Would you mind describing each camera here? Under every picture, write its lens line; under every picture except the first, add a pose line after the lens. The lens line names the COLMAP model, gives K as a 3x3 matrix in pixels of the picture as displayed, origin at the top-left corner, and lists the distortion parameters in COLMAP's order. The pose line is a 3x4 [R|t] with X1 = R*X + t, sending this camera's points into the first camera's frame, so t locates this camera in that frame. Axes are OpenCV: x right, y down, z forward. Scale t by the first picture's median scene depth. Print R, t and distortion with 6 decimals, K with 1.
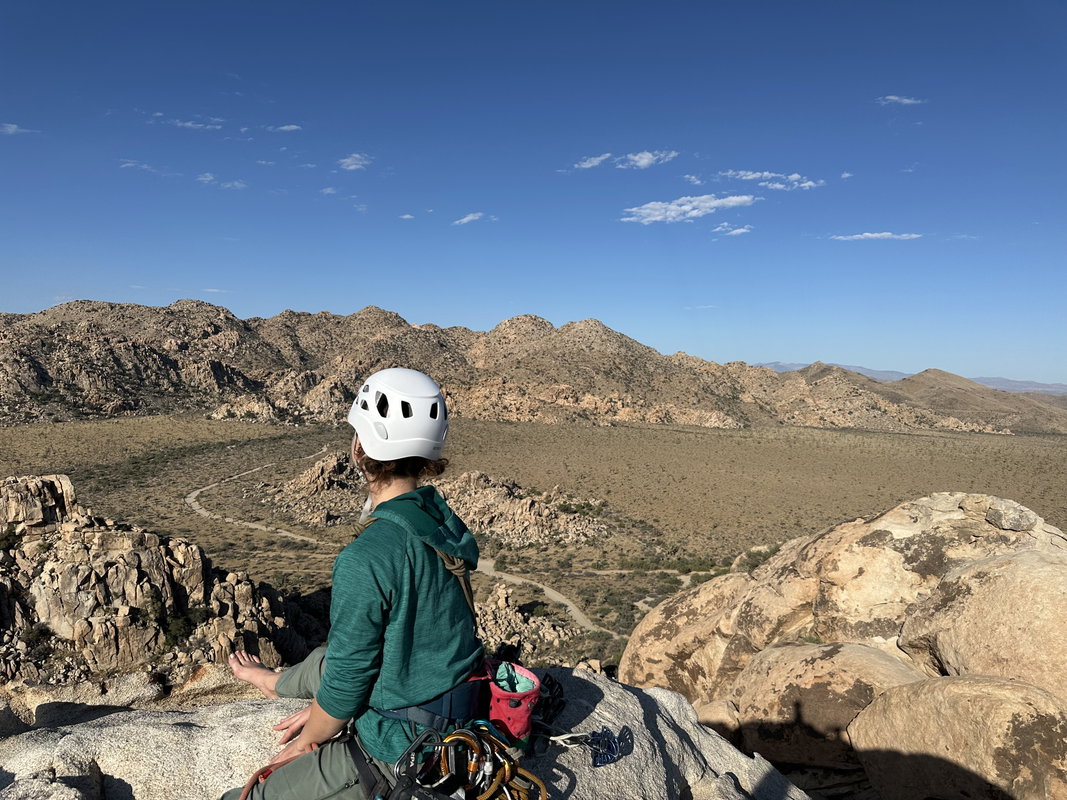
lens RADIAL K [[750.1, 0, 539.3], [0, 750.1, 402.6], [0, 0, 1]] dist [0.030184, -0.045276]
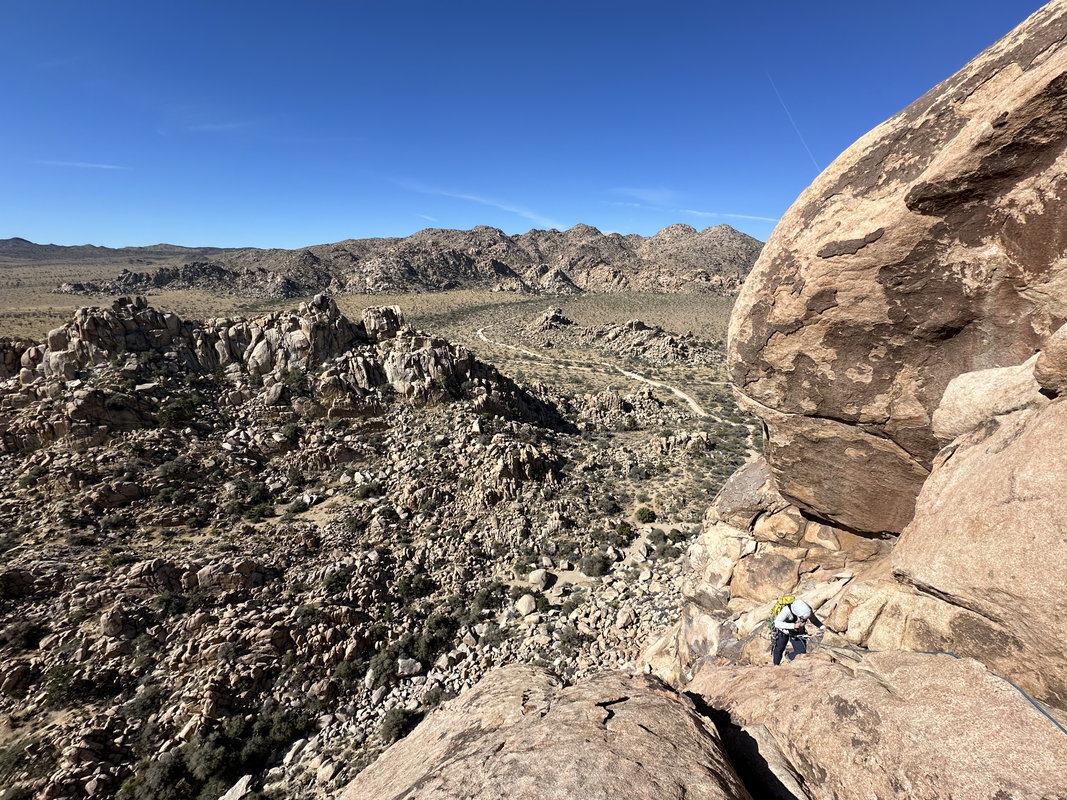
lens RADIAL K [[425.6, 0, 536.2], [0, 425.6, 398.8], [0, 0, 1]] dist [-0.002732, 0.000596]
pose [[0.948528, 0.074626, -0.307774, 0.006403], [0.005822, 0.967566, 0.252550, 0.028567], [0.316638, -0.241342, 0.917330, 0.059787]]
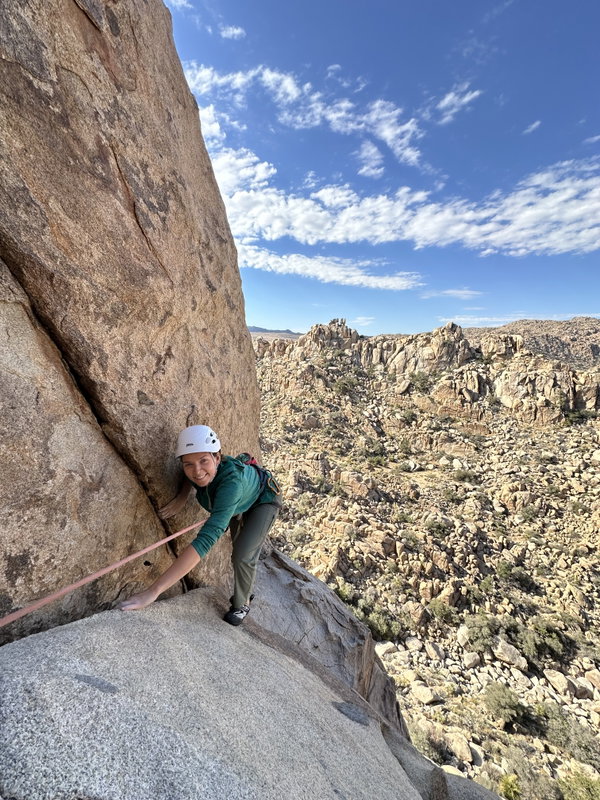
lens RADIAL K [[319.1, 0, 298.5], [0, 319.1, 400.8], [0, 0, 1]] dist [-0.002732, 0.000596]
pose [[0.419320, 0.153325, -0.894797, -0.048446], [-0.080110, 0.988039, 0.131761, 0.102438], [0.904297, 0.016433, 0.426587, 0.061842]]
